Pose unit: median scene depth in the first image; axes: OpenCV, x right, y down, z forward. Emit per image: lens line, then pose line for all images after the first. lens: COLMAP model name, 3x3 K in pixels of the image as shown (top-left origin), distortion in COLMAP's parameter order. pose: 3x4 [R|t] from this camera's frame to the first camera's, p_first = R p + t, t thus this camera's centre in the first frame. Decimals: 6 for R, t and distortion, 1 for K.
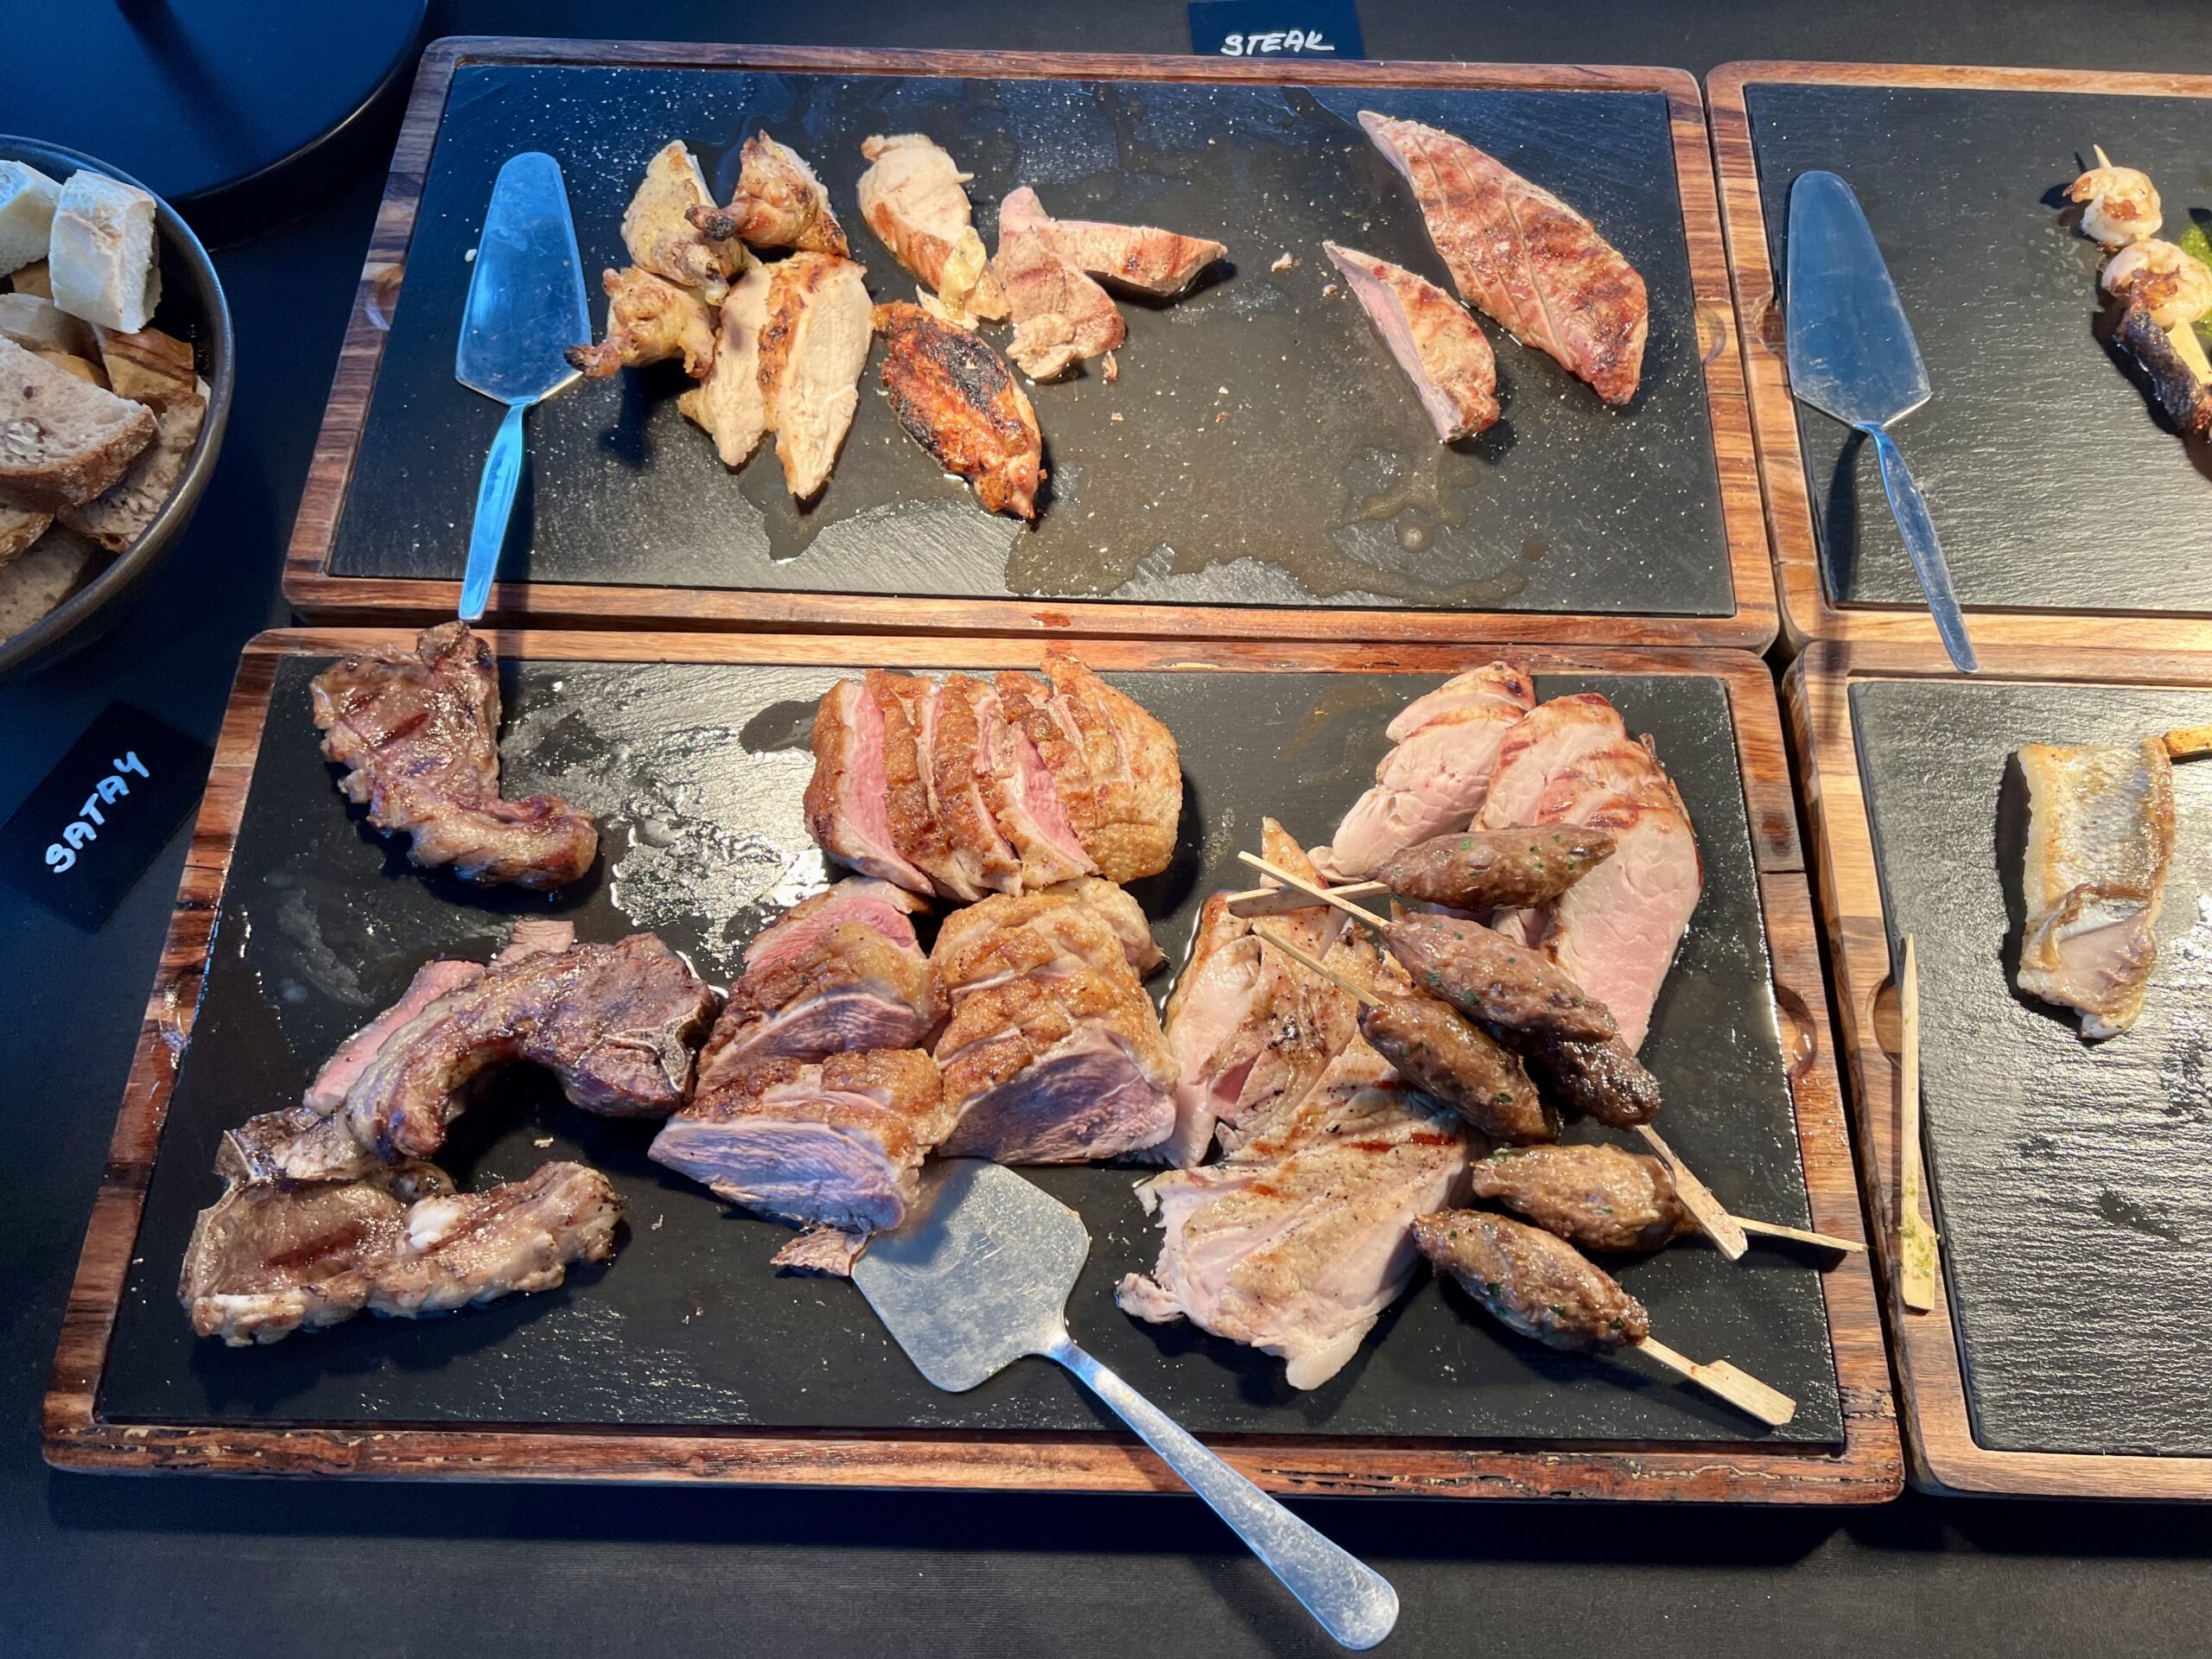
lens RADIAL K [[1660.0, 0, 1106.0], [0, 1660.0, 829.5], [0, 0, 1]] dist [0.043651, -0.037670]
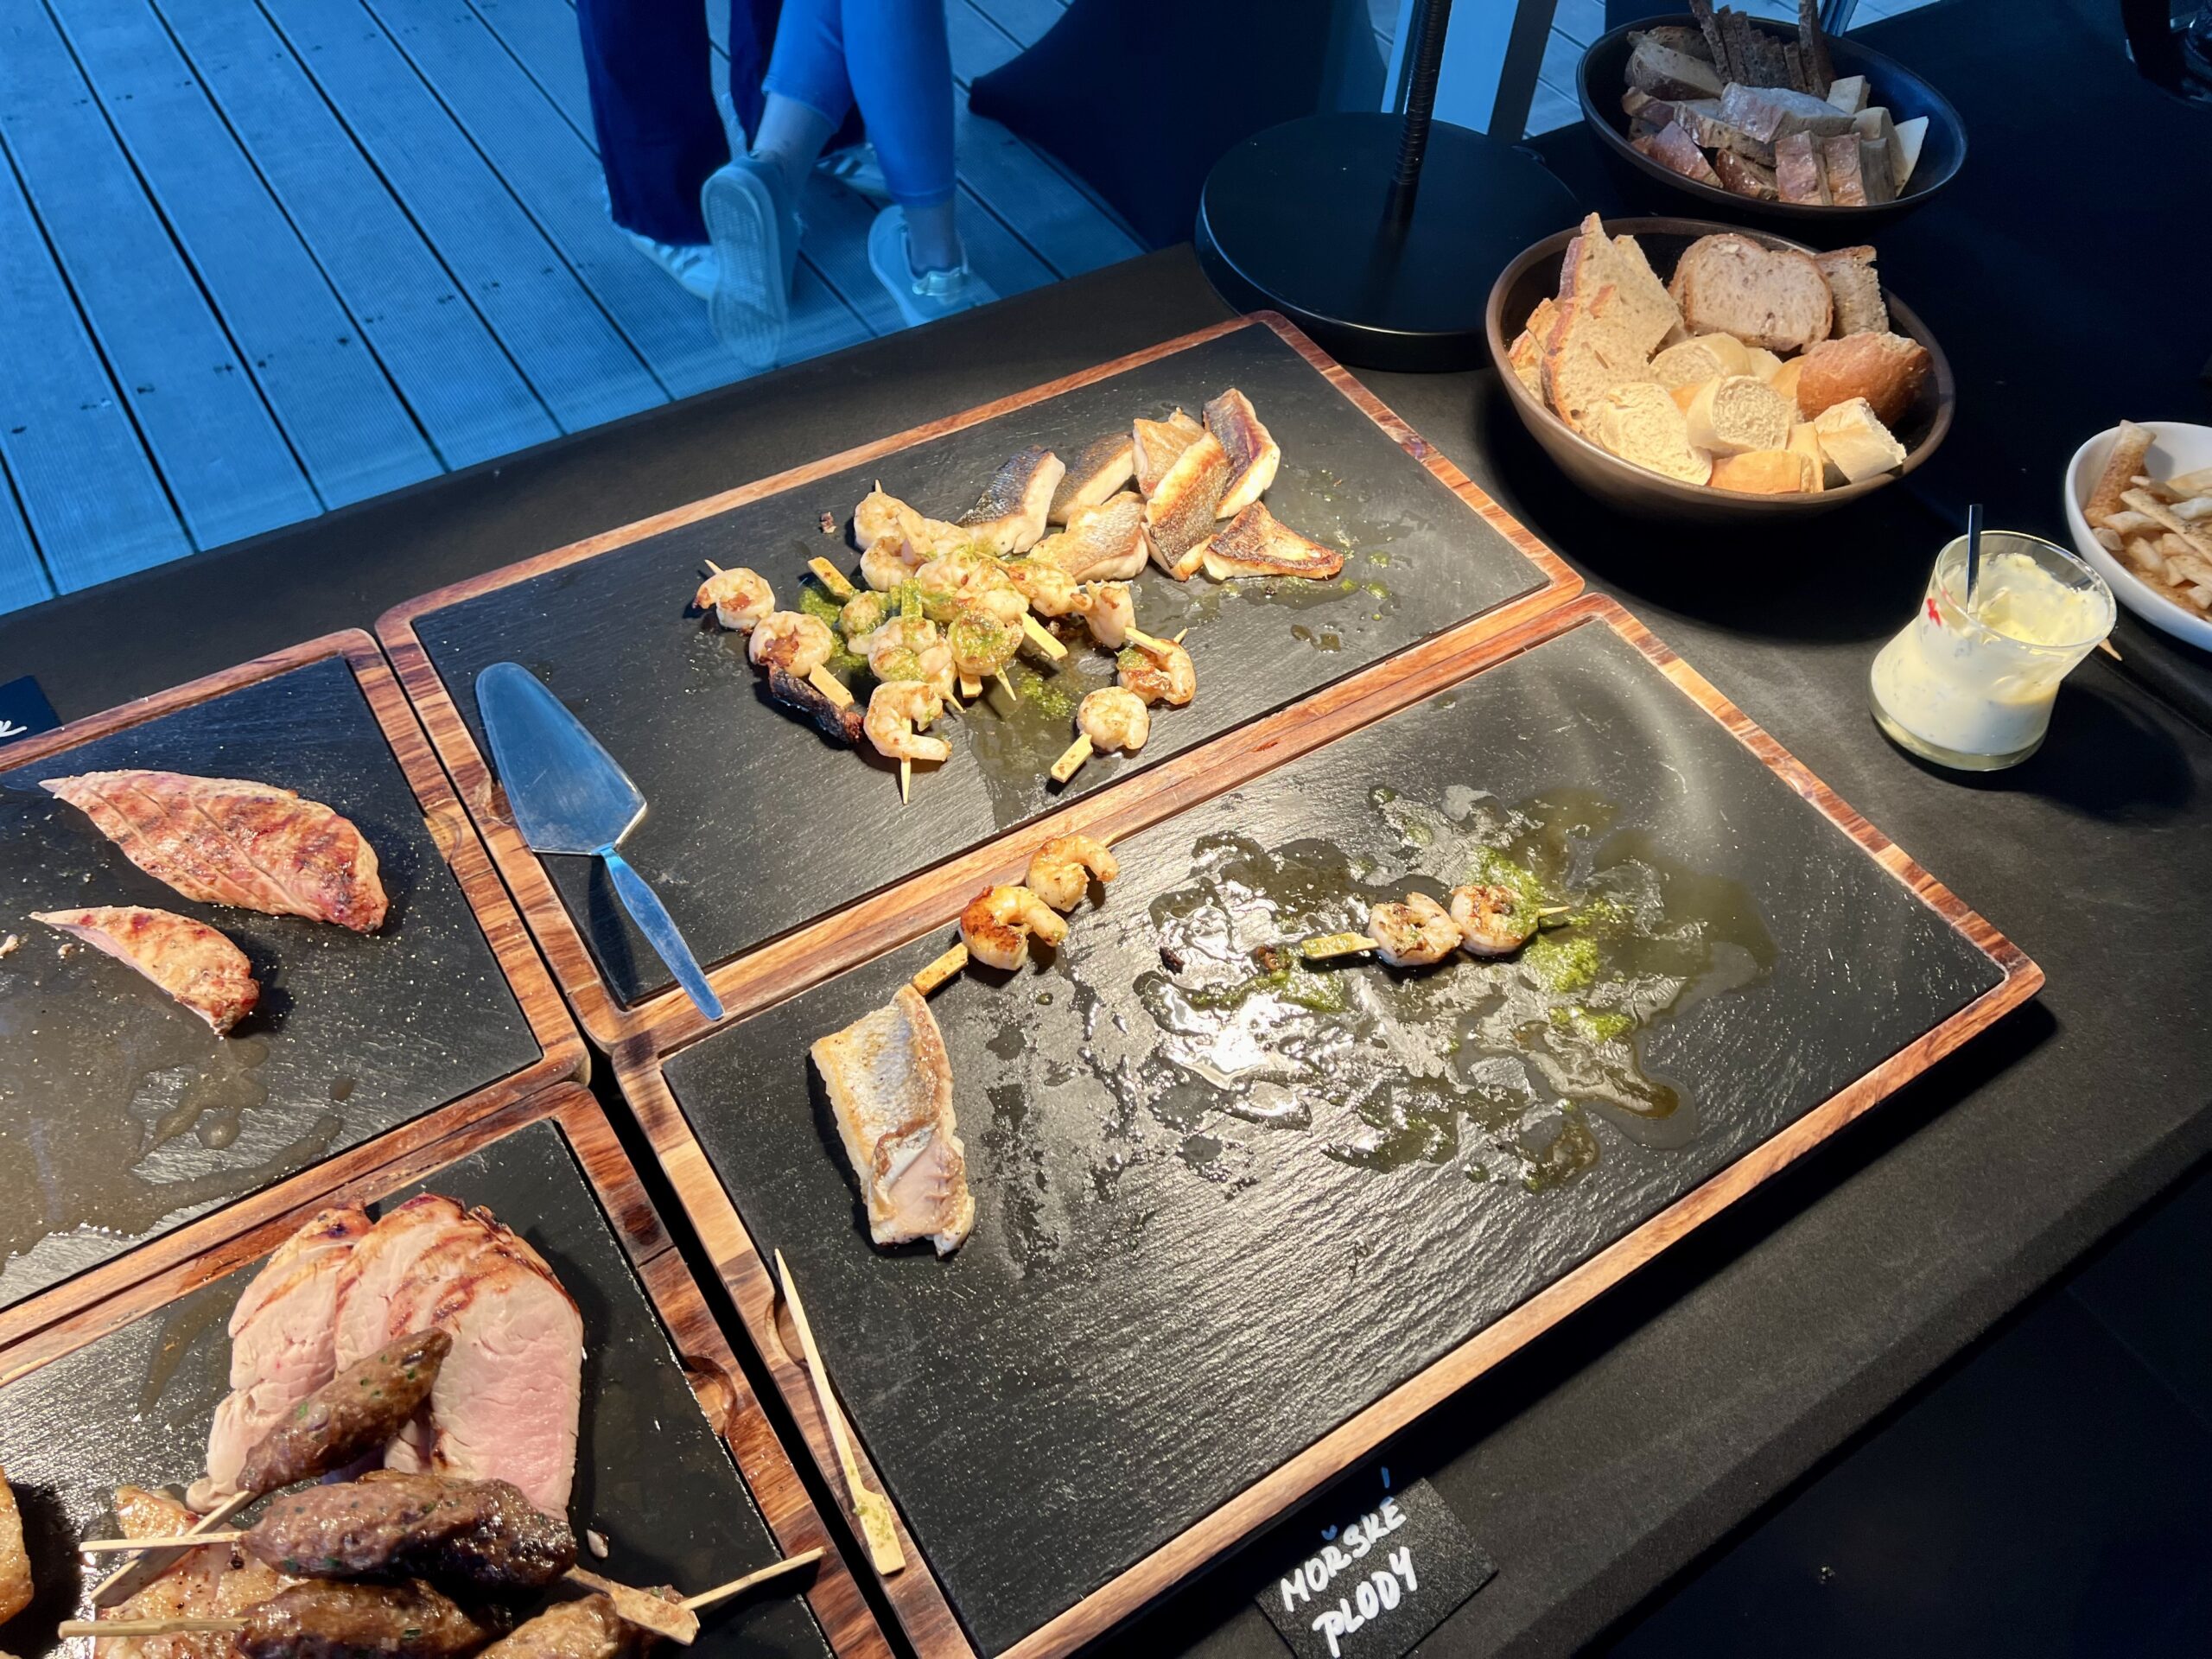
lens RADIAL K [[1660.0, 0, 1106.0], [0, 1660.0, 829.5], [0, 0, 1]] dist [0.043651, -0.037670]
pose [[0.826589, -0.420634, 0.373922, 0.331562], [0.495398, 0.859074, -0.128731, 0.066793], [-0.267078, 0.291648, 0.918483, -0.146761]]
